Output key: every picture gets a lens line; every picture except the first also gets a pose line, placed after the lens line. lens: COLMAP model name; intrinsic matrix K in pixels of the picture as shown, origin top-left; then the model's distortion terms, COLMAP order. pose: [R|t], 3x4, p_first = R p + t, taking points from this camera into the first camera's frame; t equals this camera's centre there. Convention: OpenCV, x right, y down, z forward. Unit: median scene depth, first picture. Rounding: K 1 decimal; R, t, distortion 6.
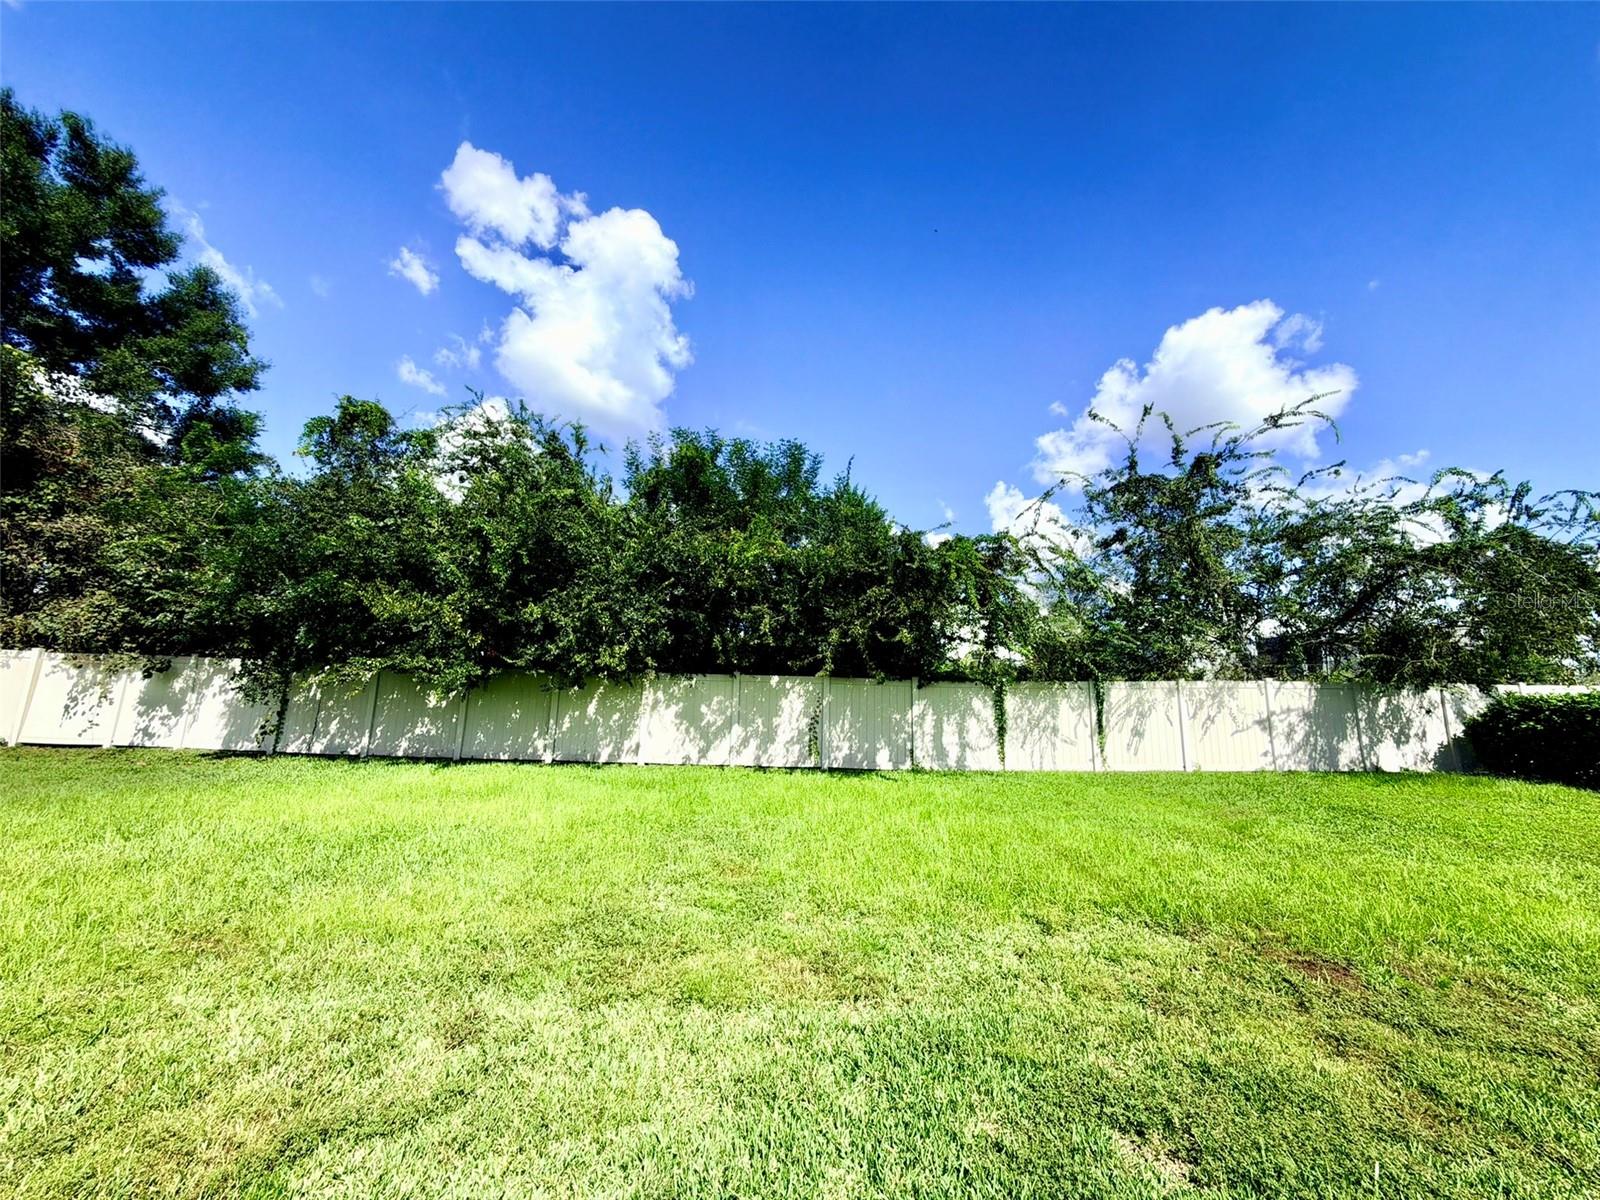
lens RADIAL K [[655.6, 0, 799.4], [0, 655.6, 598.1], [0, 0, 1]] dist [0.000343, -0.000278]
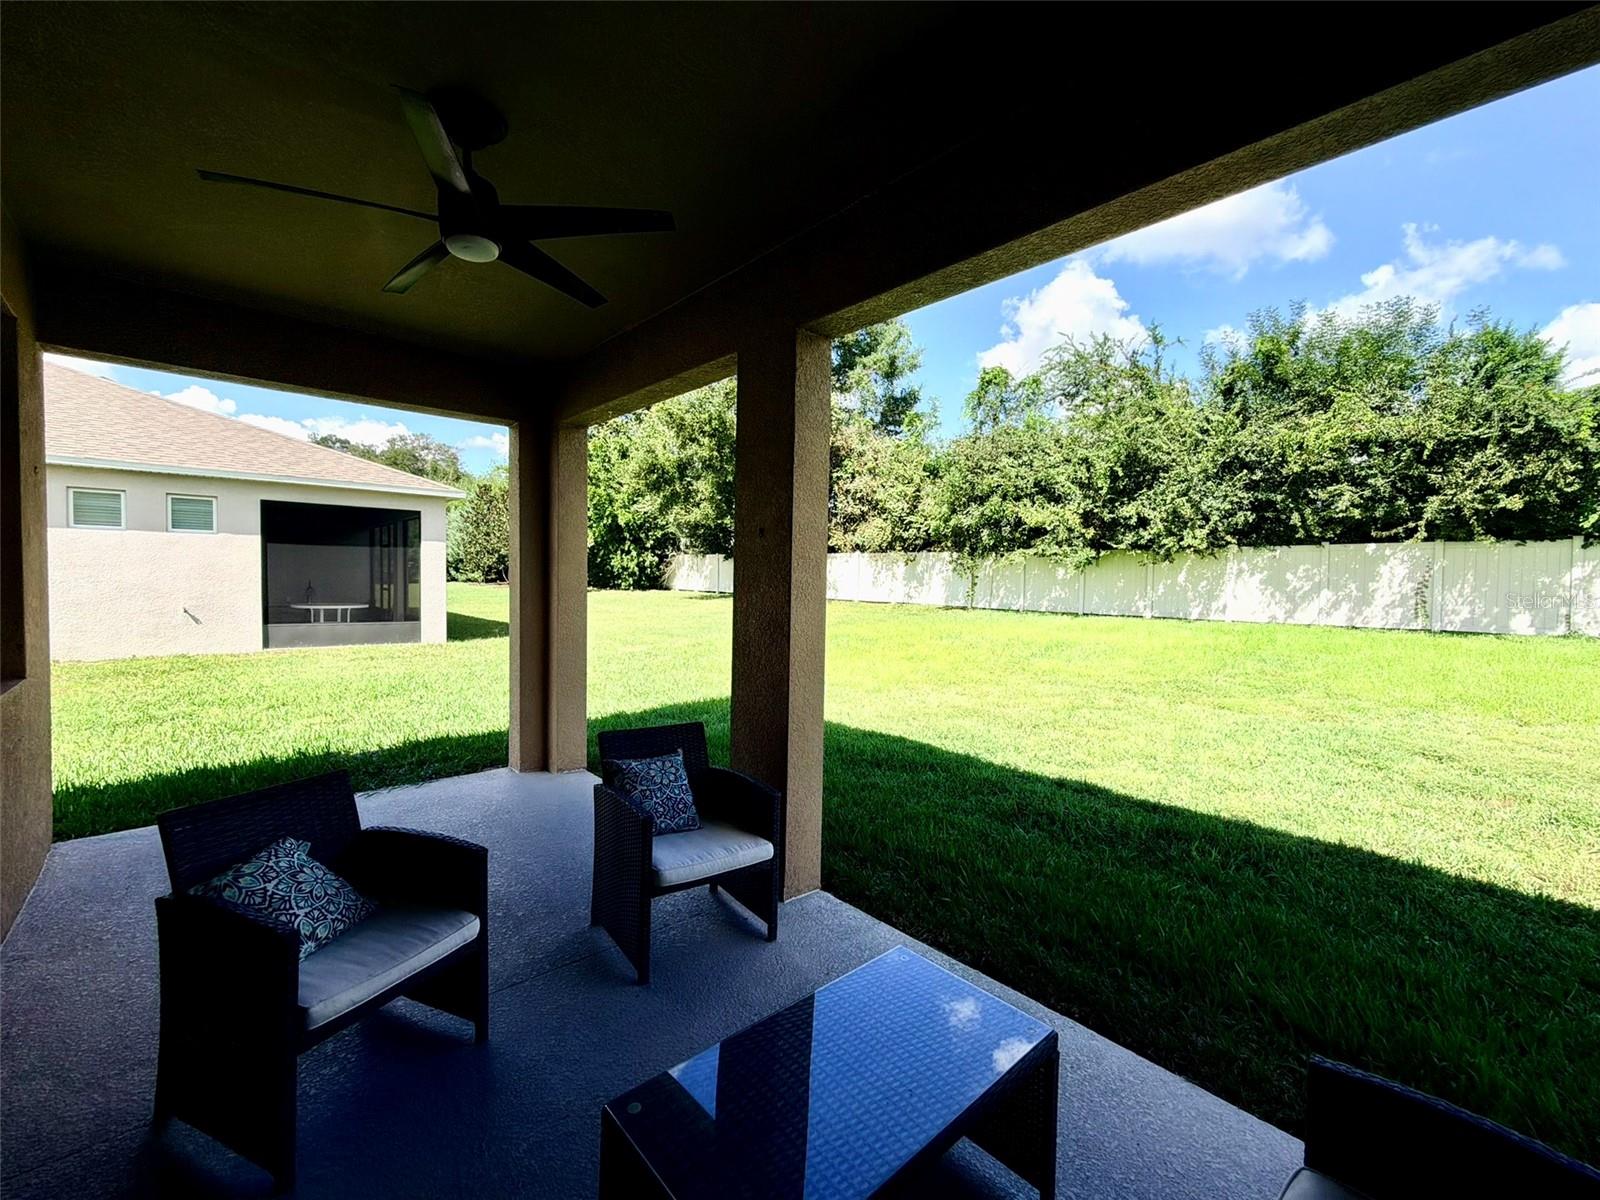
lens RADIAL K [[655.6, 0, 799.4], [0, 655.6, 598.1], [0, 0, 1]] dist [0.000343, -0.000278]
pose [[0.662438, 0.004364, -0.749104, 0.145912], [0.141775, 0.981181, 0.131089, -0.064839], [0.735578, -0.193043, 0.649353, -0.381259]]
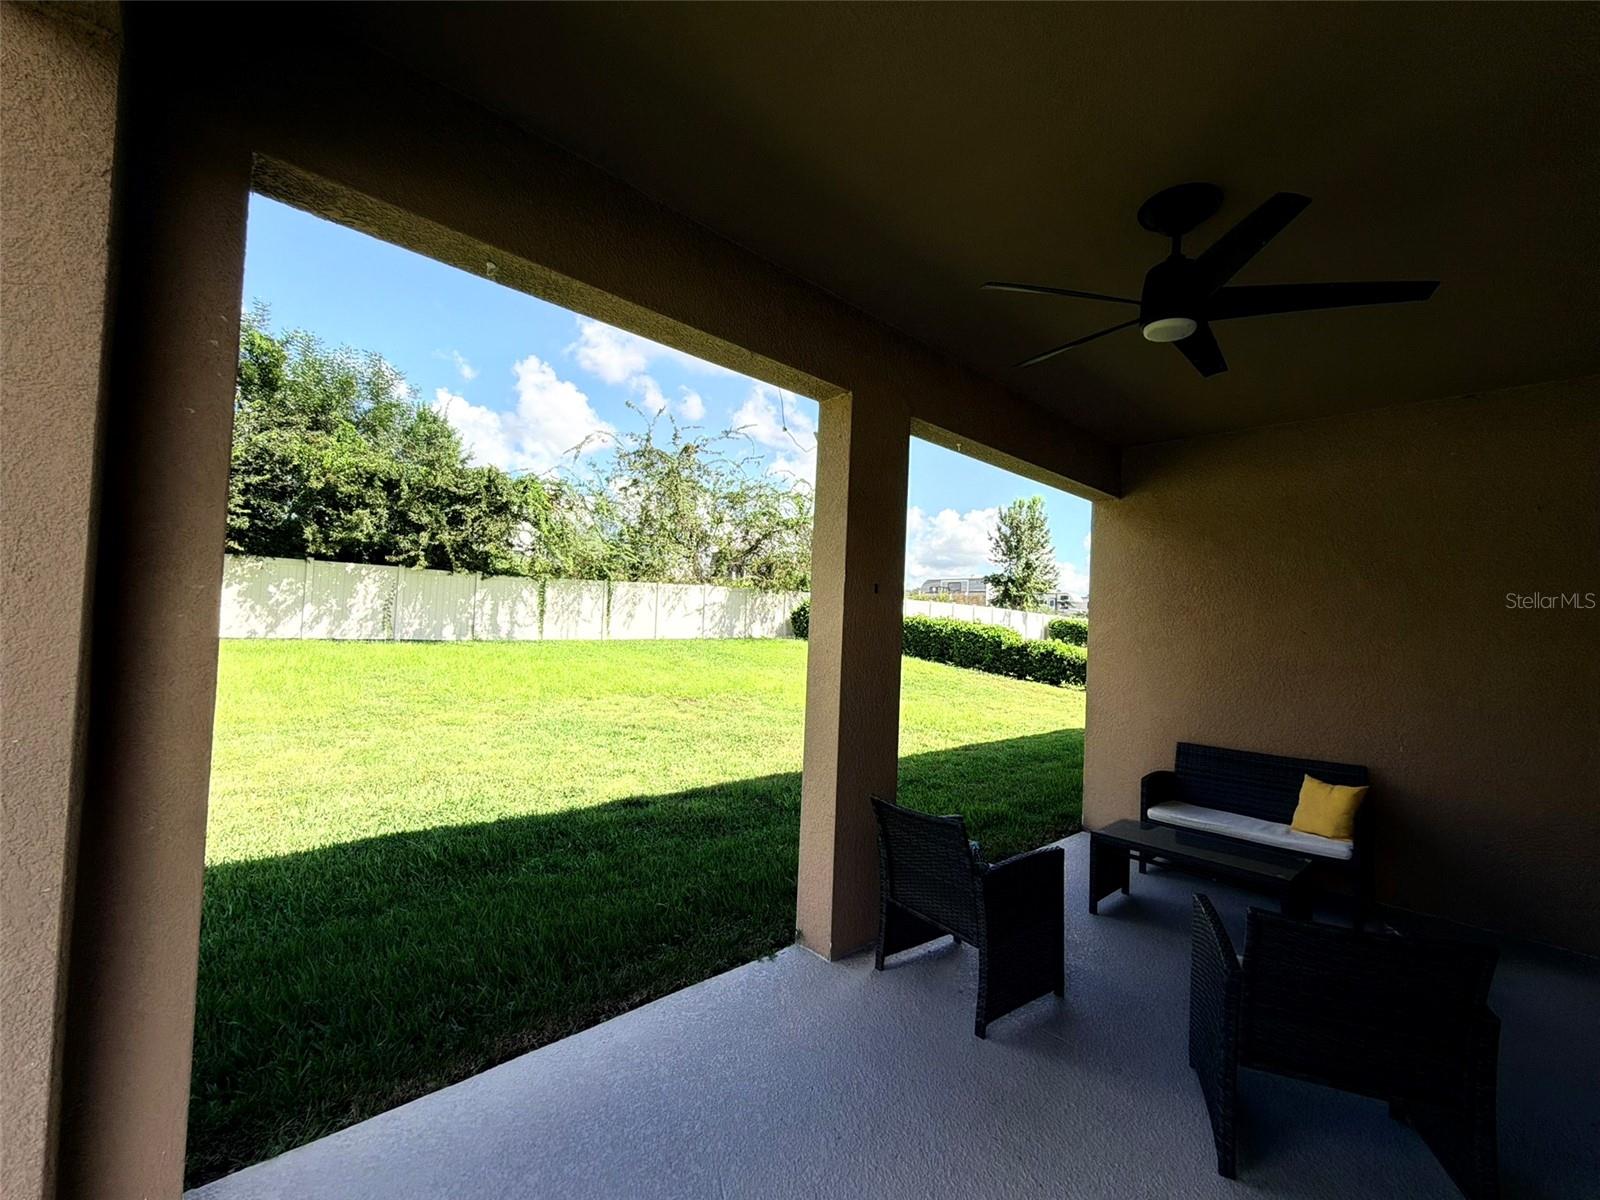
lens RADIAL K [[655.6, 0, 799.4], [0, 655.6, 598.1], [0, 0, 1]] dist [0.000343, -0.000278]
pose [[0.746070, 0.030030, 0.665190, -0.218908], [-0.146699, 0.981850, 0.120211, -0.078959], [-0.649506, -0.187268, 0.736934, -0.393578]]
